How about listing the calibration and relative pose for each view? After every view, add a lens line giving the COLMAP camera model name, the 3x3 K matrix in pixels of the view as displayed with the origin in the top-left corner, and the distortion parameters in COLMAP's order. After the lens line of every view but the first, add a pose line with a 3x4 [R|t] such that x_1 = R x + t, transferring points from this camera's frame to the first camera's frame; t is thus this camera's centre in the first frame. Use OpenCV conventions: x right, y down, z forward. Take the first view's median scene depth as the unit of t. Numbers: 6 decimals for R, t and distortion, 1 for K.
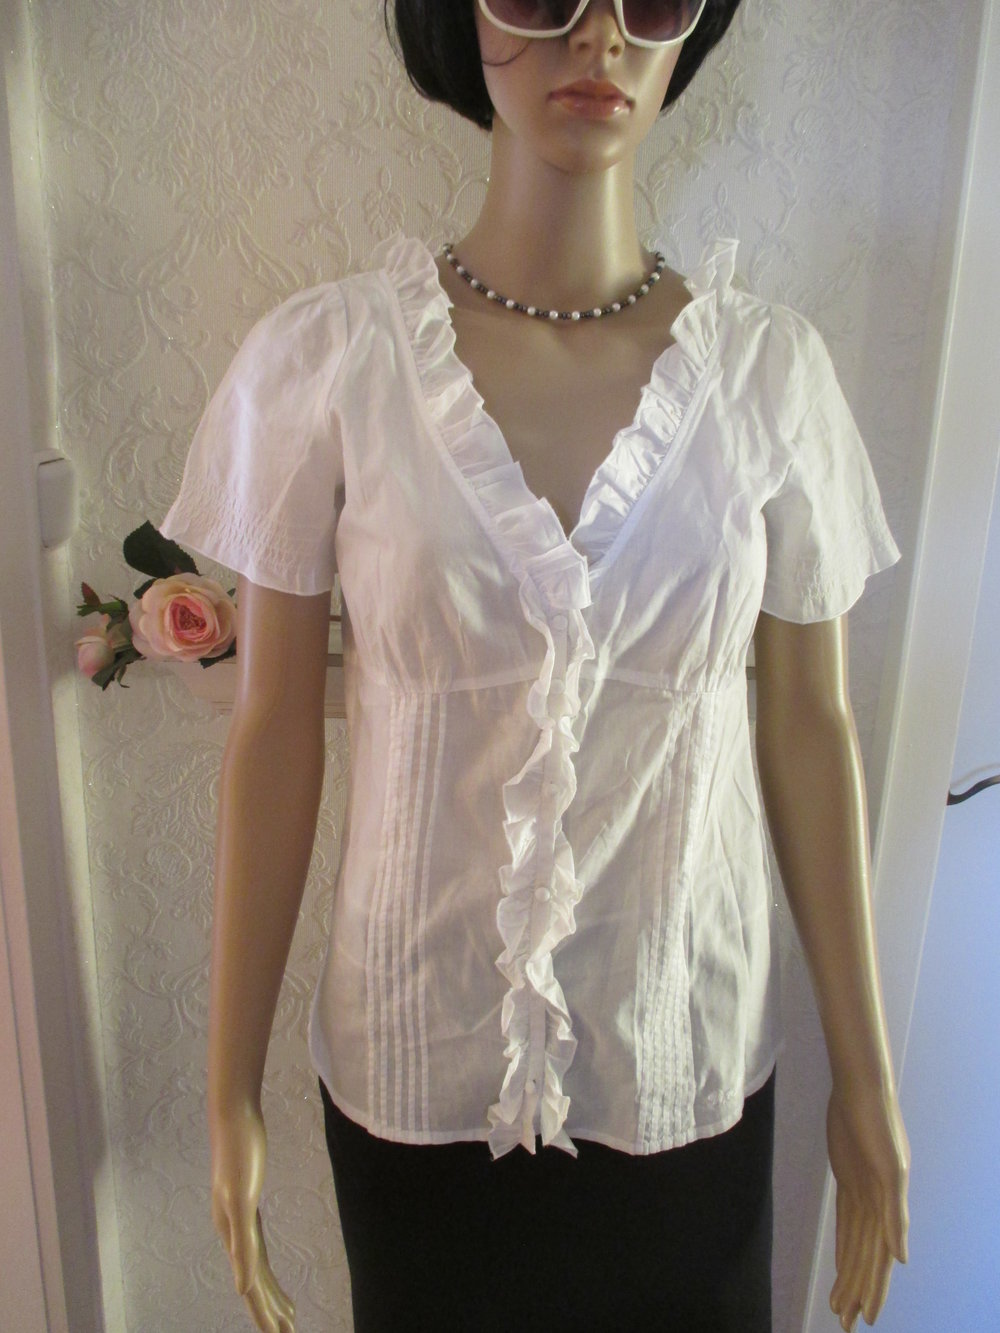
lens RADIAL K [[1108.3, 0, 500.0], [0, 1108.3, 666.5], [0, 0, 1]] dist [-0.003591, -0.002267]
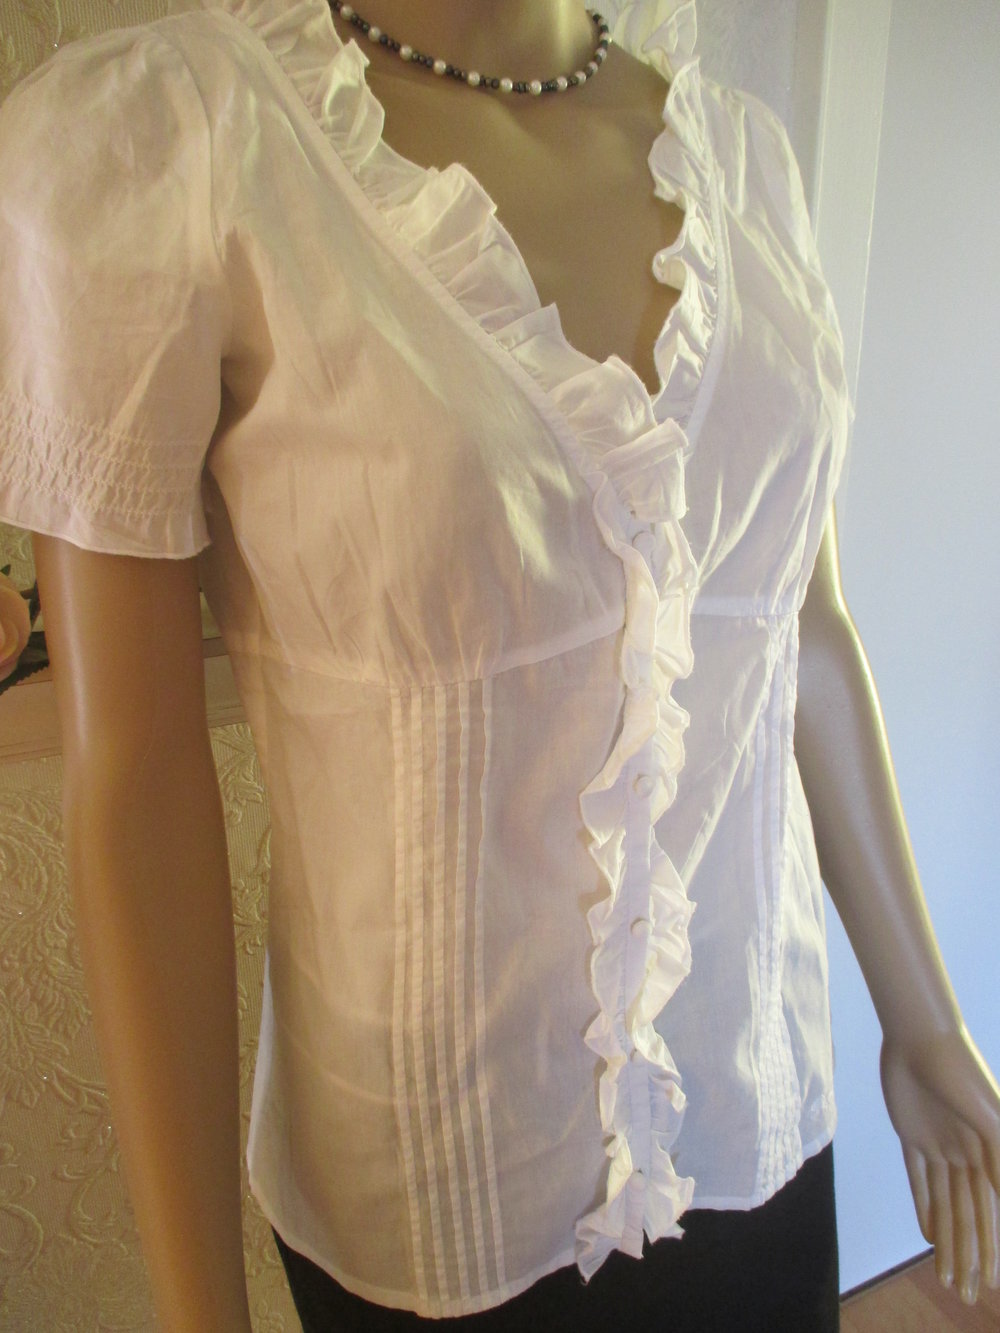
lens RADIAL K [[1100.9, 0, 499.4], [0, 1100.9, 673.8], [0, 0, 1]] dist [-0.012810, -0.007737]
pose [[0.904680, -0.180737, 0.385861, -0.276871], [0.146178, 0.982271, 0.117372, -0.049515], [-0.400233, -0.049780, 0.915060, 0.389821]]
